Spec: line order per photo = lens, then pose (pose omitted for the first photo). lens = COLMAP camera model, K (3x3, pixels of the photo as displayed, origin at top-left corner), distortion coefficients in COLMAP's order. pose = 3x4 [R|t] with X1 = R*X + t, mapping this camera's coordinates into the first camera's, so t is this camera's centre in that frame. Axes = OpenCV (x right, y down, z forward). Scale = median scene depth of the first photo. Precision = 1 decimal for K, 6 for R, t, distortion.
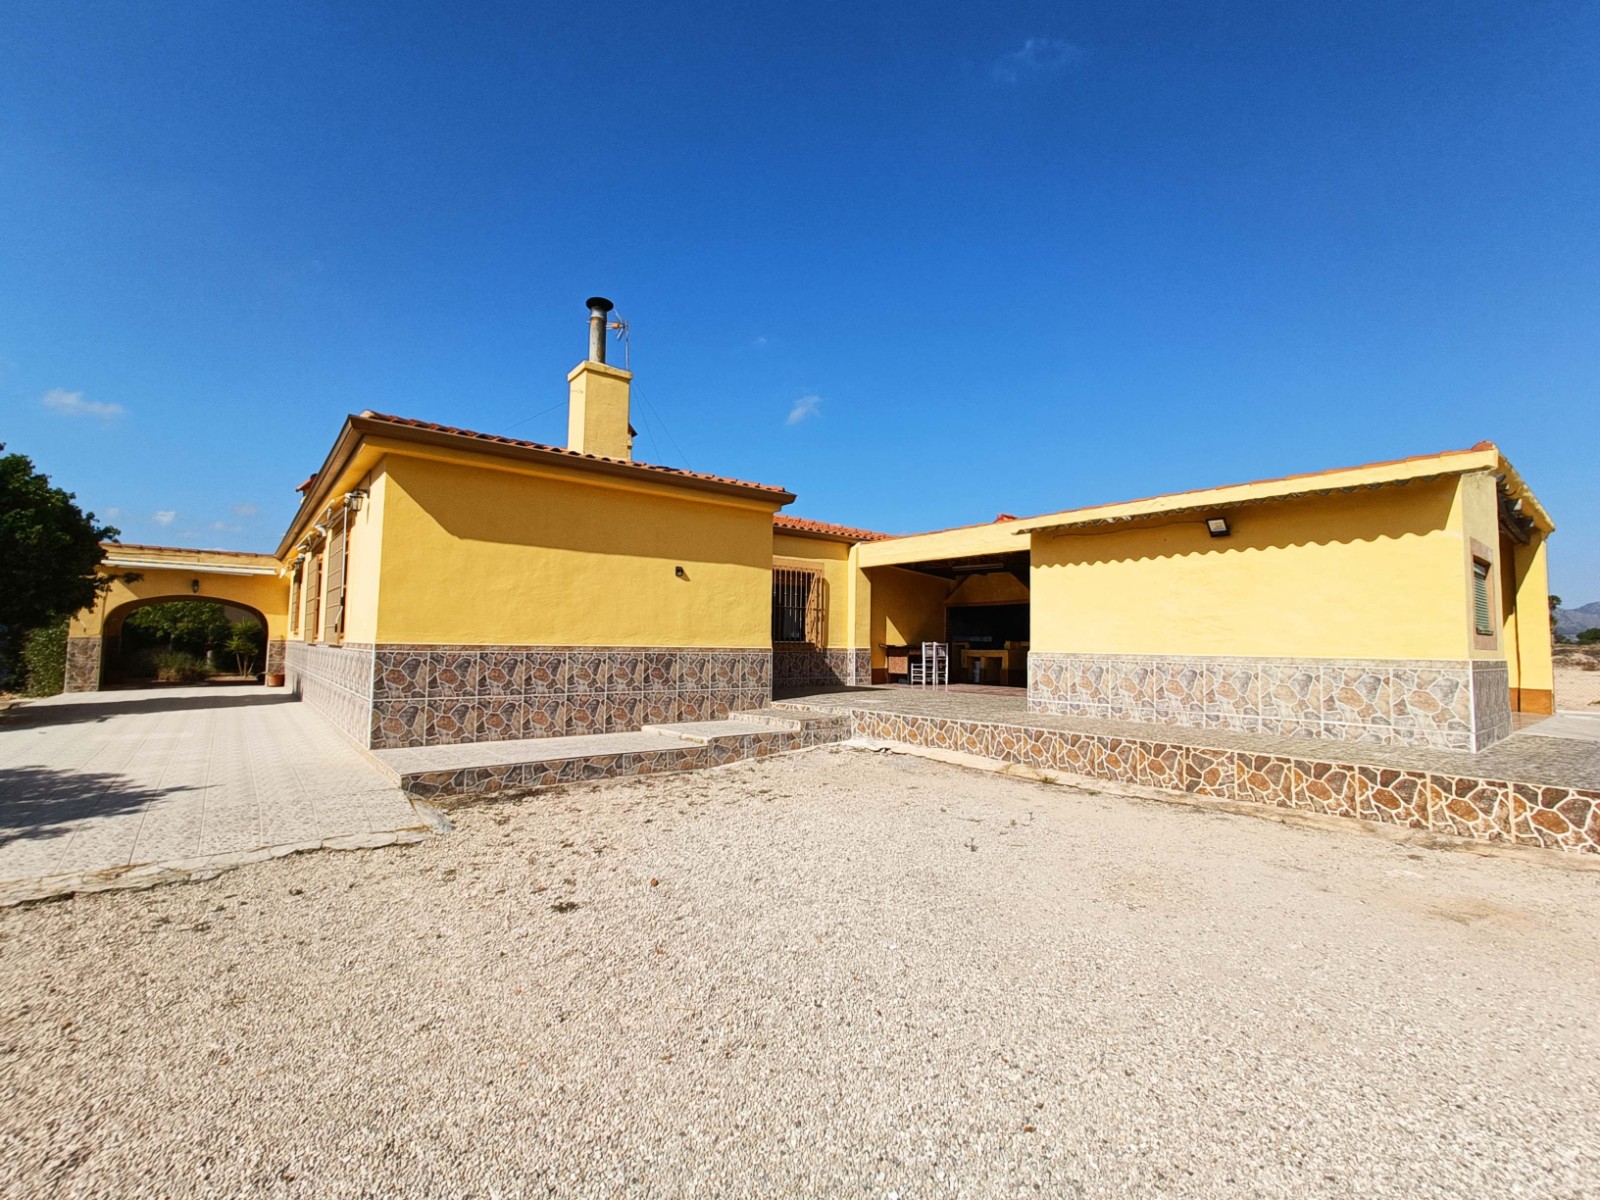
lens RADIAL K [[726.1, 0, 796.5], [0, 726.1, 600.1], [0, 0, 1]] dist [0.009997, -0.002370]
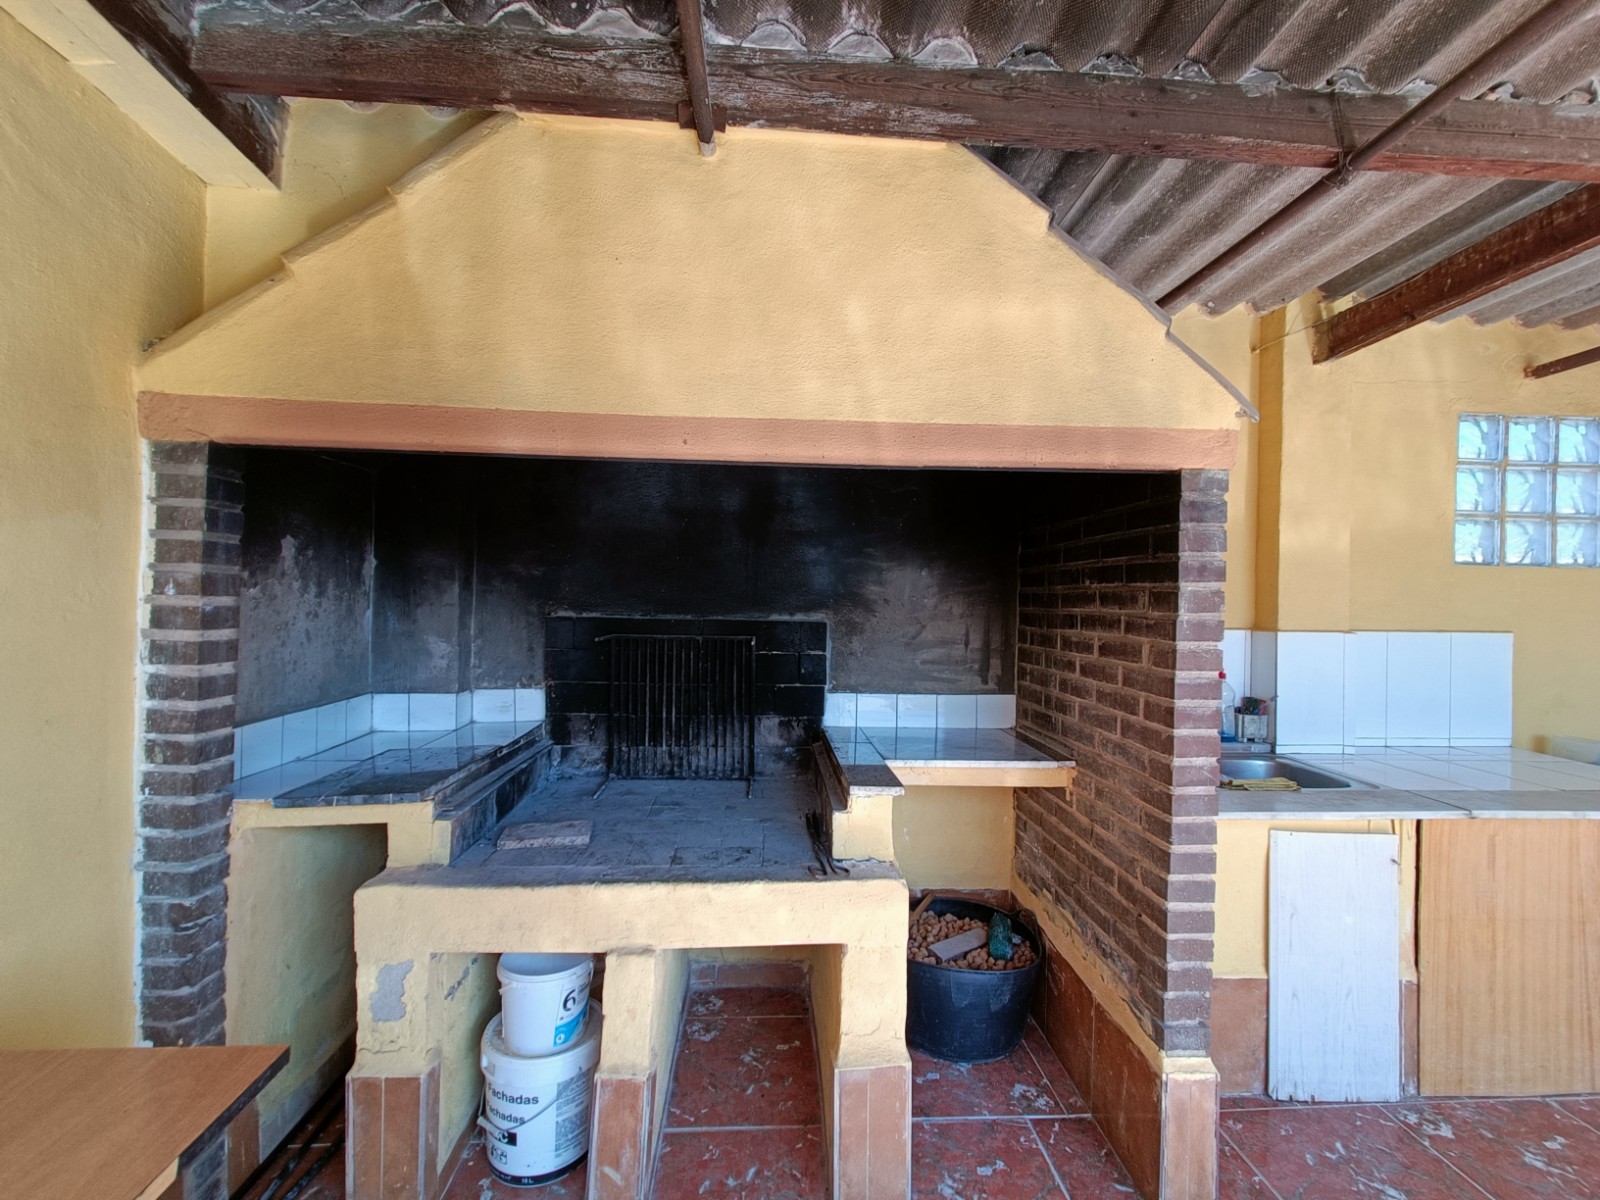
lens RADIAL K [[726.1, 0, 807.3], [0, 726.1, 602.7], [0, 0, 1]] dist [0.009997, -0.002370]
pose [[0.566605, -0.004071, 0.823980, 0.180478], [-0.061305, 0.997008, 0.047082, 0.021565], [-0.821706, -0.077191, 0.564660, 0.897031]]
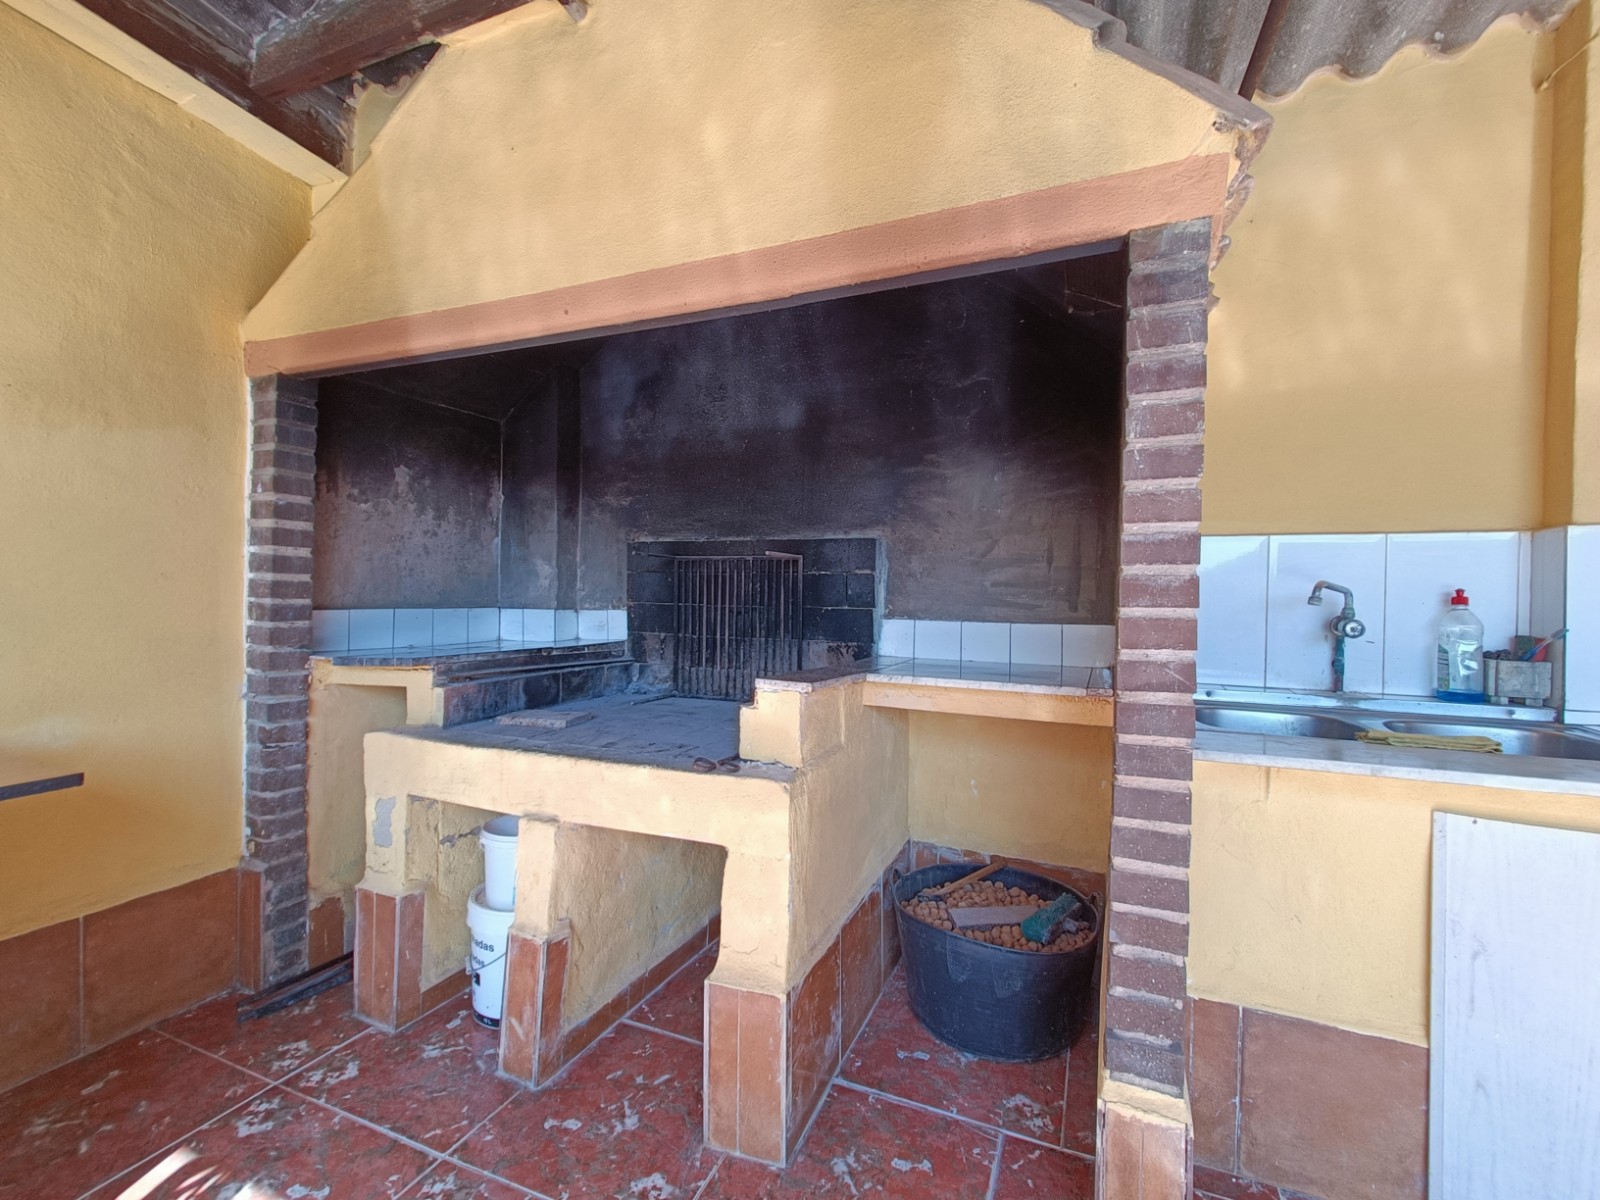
lens RADIAL K [[726.1, 0, 795.8], [0, 726.1, 599.8], [0, 0, 1]] dist [0.009997, -0.002370]
pose [[0.879780, 0.002631, 0.475374, 0.231527], [-0.036697, 0.997377, 0.062395, 0.036696], [-0.473962, -0.072339, 0.877569, 0.864255]]
